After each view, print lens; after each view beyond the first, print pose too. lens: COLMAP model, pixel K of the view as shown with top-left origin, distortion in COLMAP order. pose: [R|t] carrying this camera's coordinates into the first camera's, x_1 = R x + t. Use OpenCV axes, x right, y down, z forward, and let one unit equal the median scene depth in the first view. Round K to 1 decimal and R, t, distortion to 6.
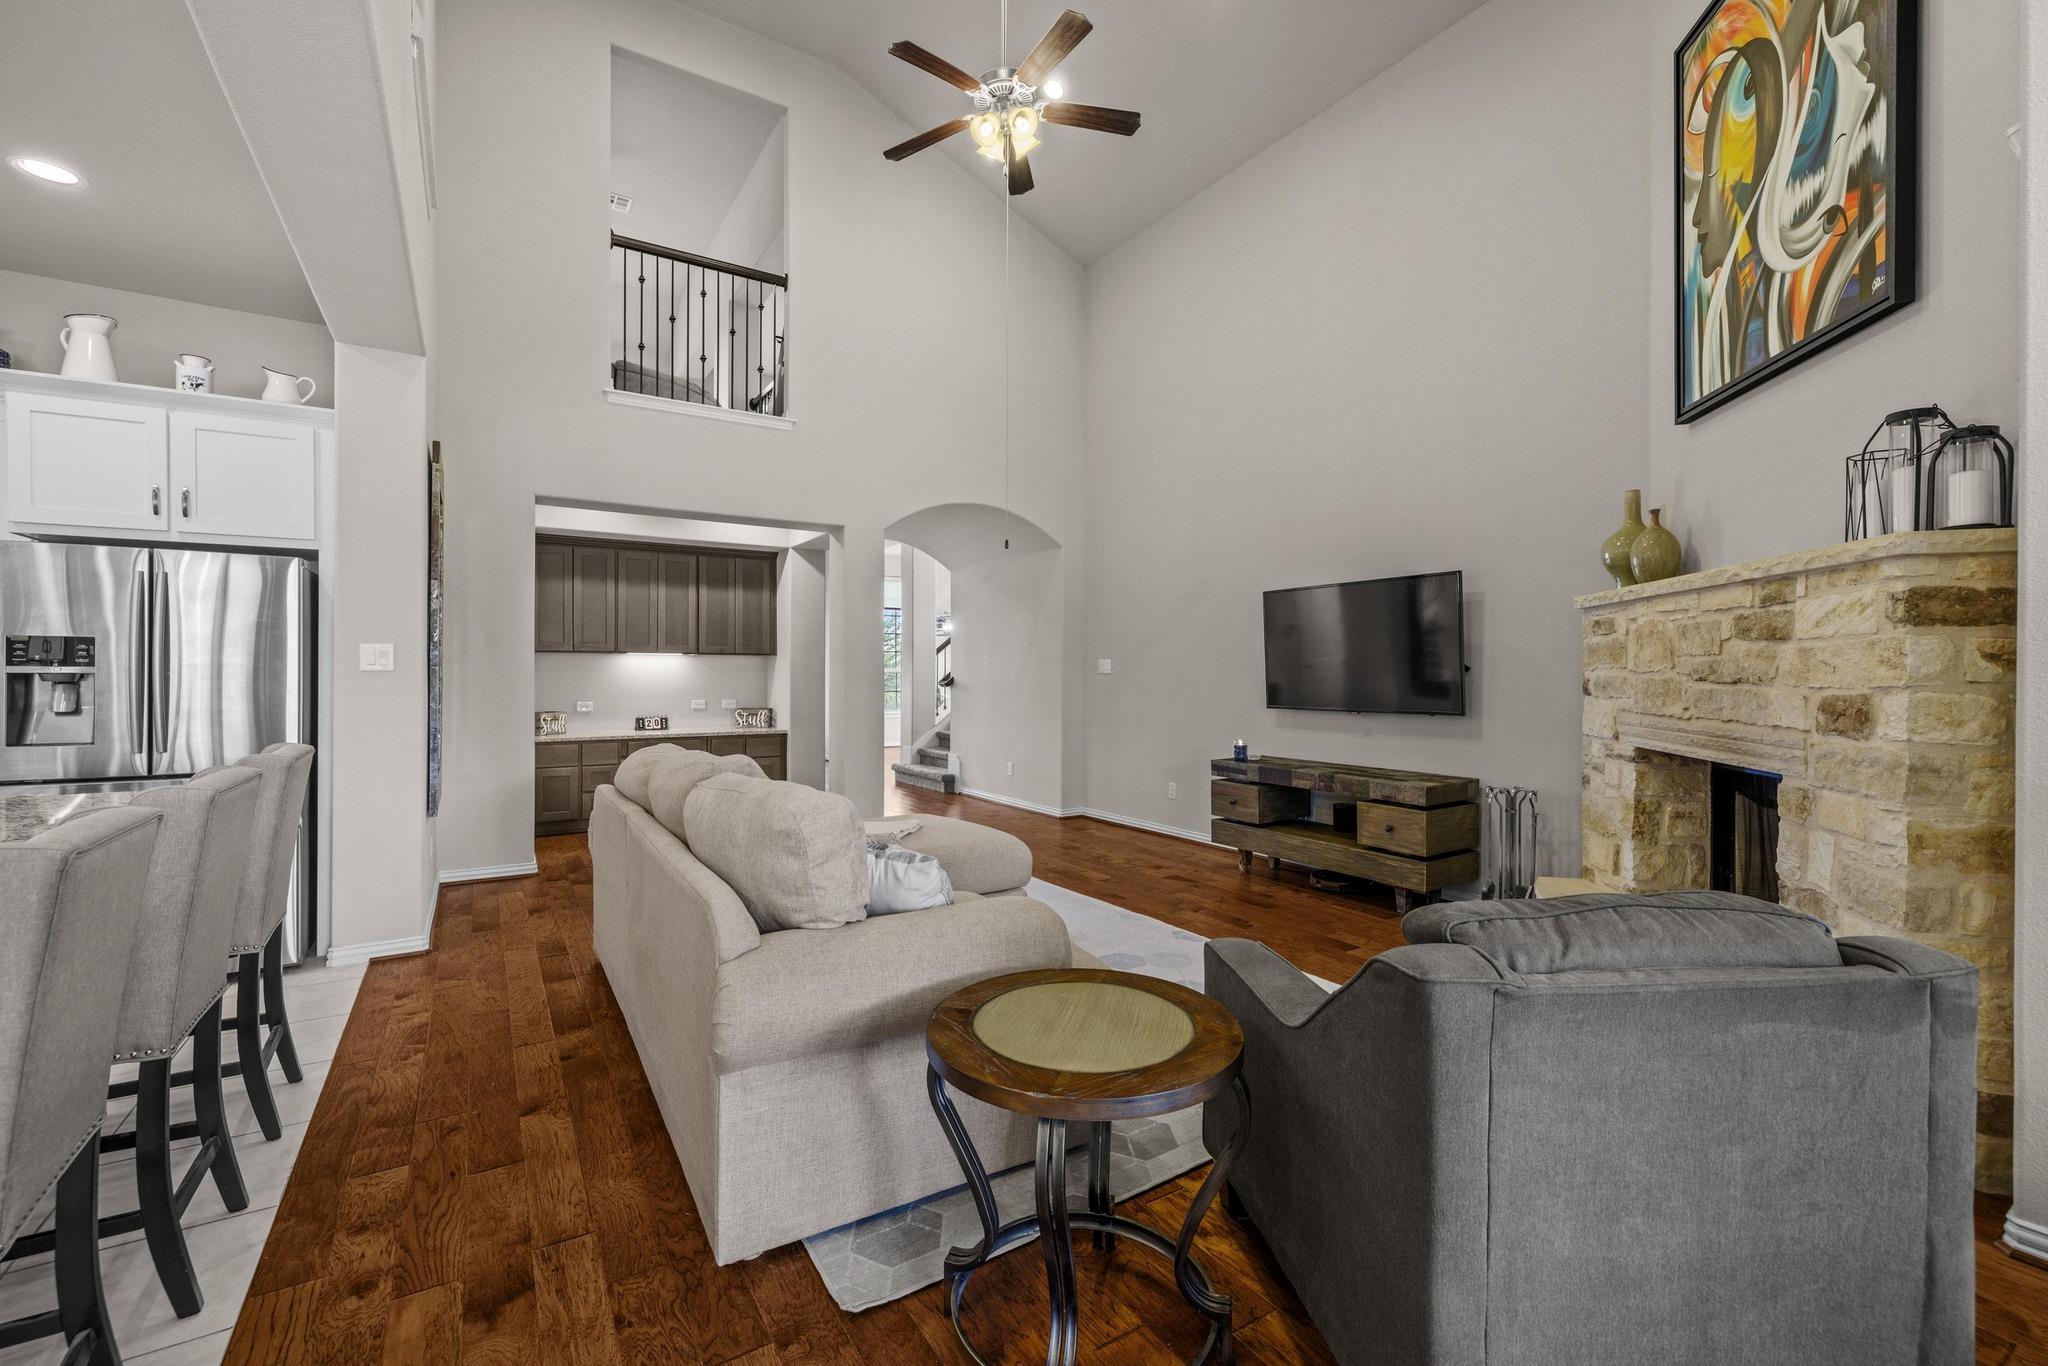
lens RADIAL K [[861.5, 0, 1014.8], [0, 861.5, 672.7], [0, 0, 1]] dist [0.001301, 0.000788]
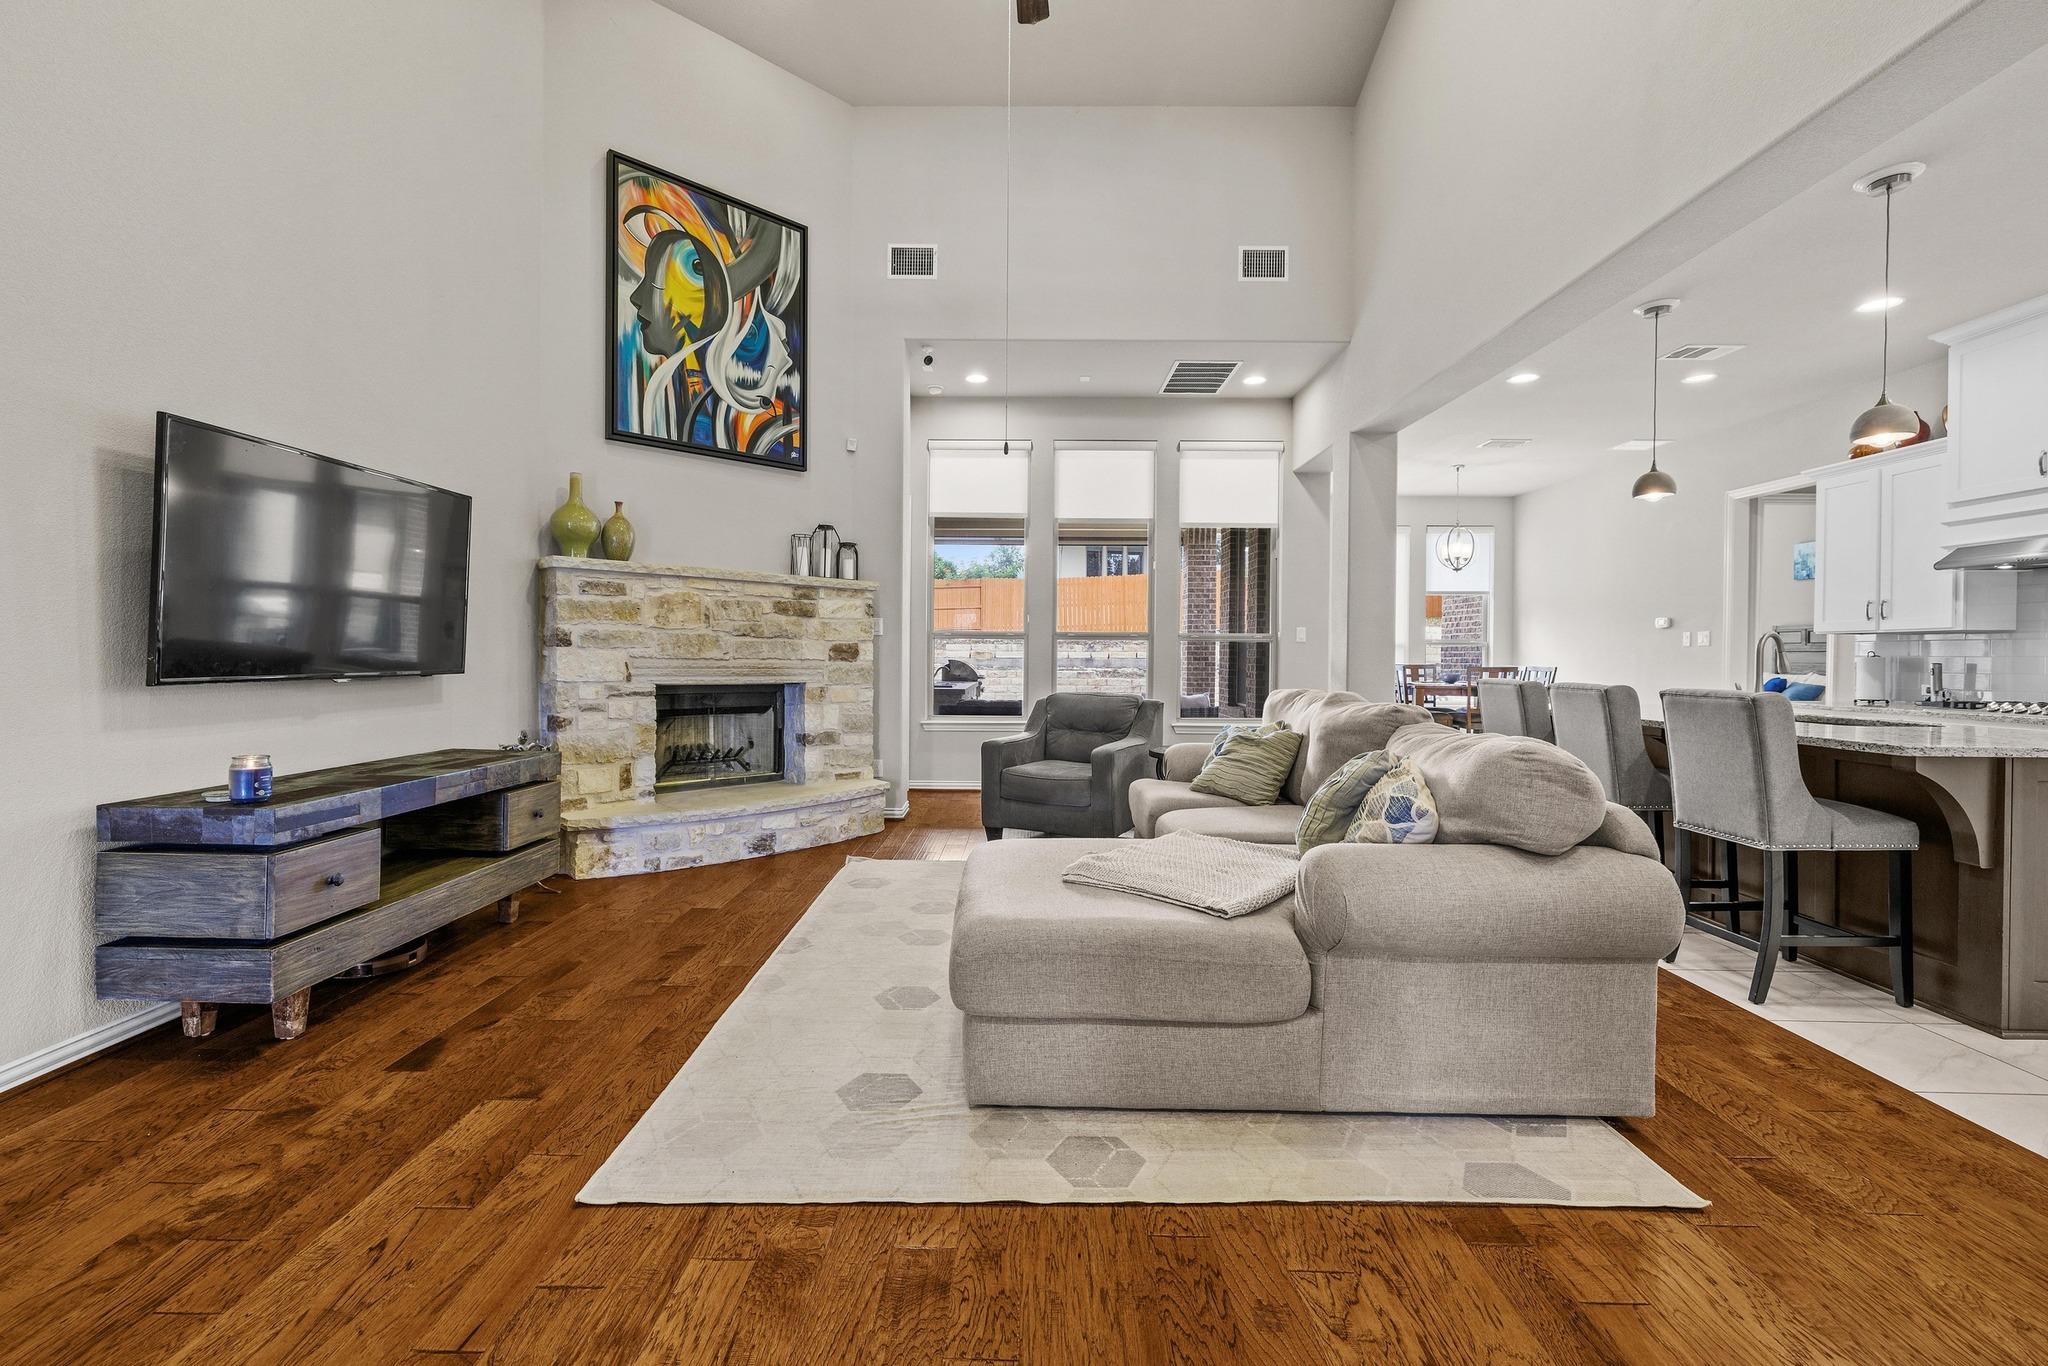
lens RADIAL K [[861.6, 0, 1016.4], [0, 861.6, 663.4], [0, 0, 1]] dist [-0.000715, 0.000308]
pose [[-0.837860, -0.014088, 0.545703, -0.525588], [-0.010324, 0.999897, 0.009963, 0.038055], [-0.545787, 0.002713, -0.837920, 1.985426]]
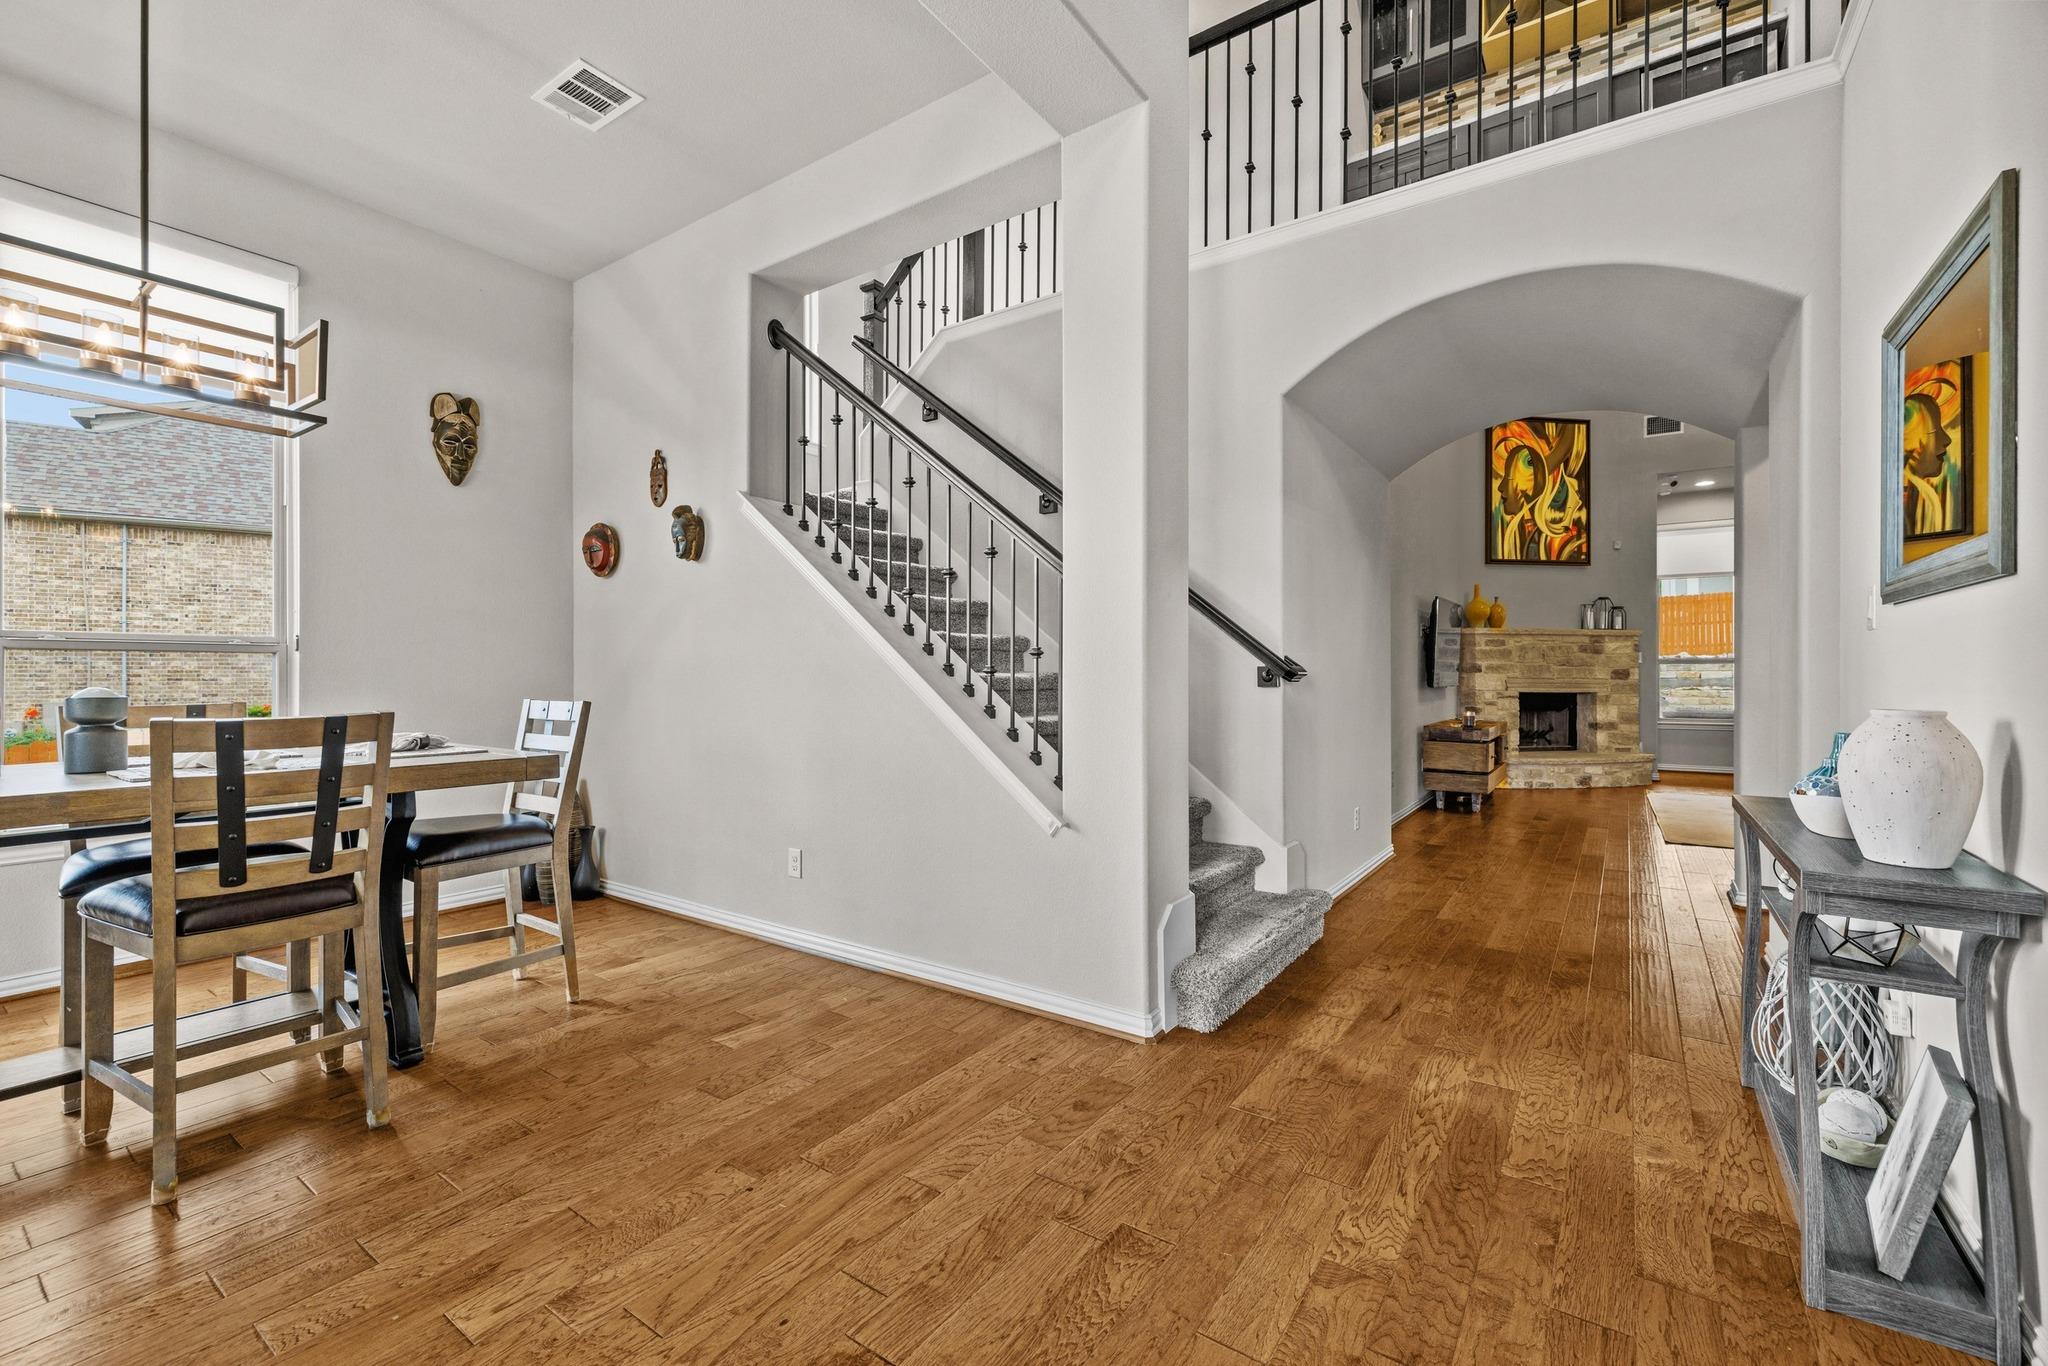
lens RADIAL K [[861.5, 0, 1014.8], [0, 861.5, 672.7], [0, 0, 1]] dist [0.001301, 0.000788]
pose [[-0.380341, -0.000552, 0.924846, -1.158866], [-0.002145, 0.999998, -0.000285, 0.036752], [-0.924844, -0.002092, -0.380342, 3.645237]]
